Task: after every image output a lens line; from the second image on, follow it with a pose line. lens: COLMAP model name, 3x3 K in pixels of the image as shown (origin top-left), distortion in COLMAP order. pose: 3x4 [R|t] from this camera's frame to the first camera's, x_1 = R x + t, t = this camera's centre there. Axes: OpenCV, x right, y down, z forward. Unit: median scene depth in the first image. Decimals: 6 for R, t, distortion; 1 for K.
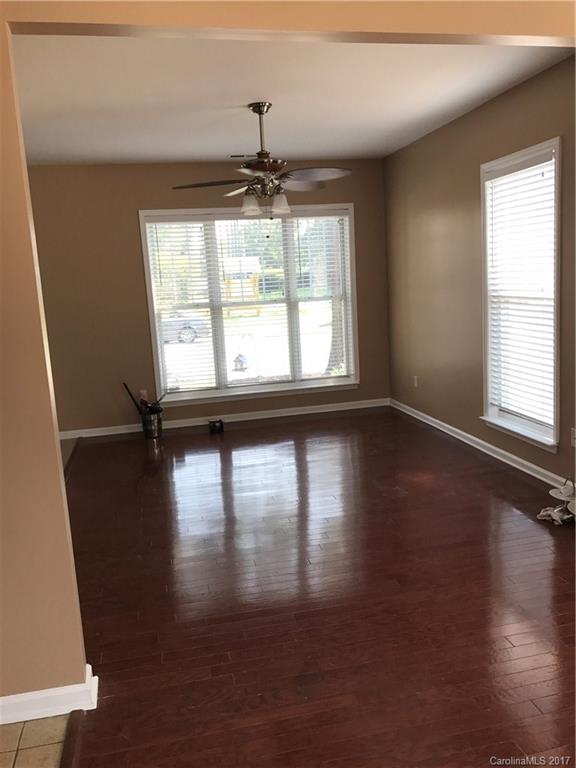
lens RADIAL K [[630.3, 0, 288.7], [0, 630.3, 390.9], [0, 0, 1]] dist [0.014988, -0.006803]
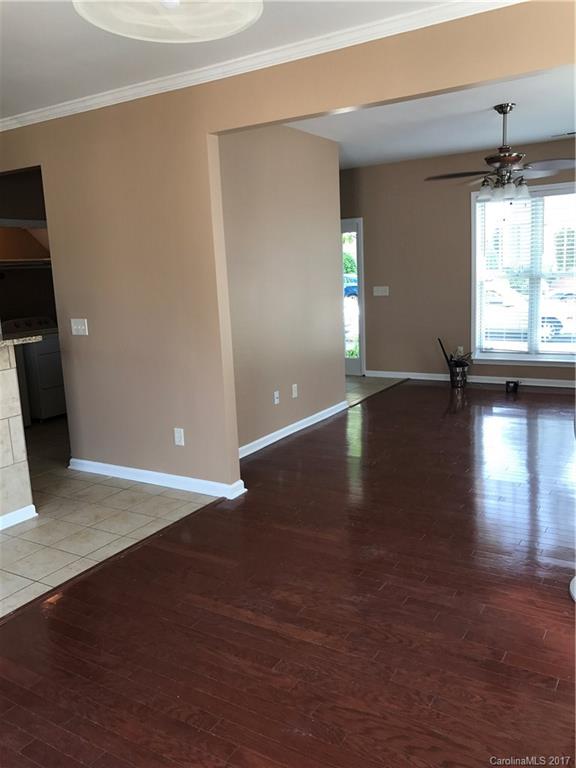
lens RADIAL K [[630.3, 0, 286.3], [0, 630.3, 379.4], [0, 0, 1]] dist [0.014988, -0.006803]
pose [[0.723866, 0.148215, -0.673832, 0.344817], [-0.120545, 0.988800, 0.087999, -0.005636], [0.679328, 0.017528, 0.733625, -0.078646]]
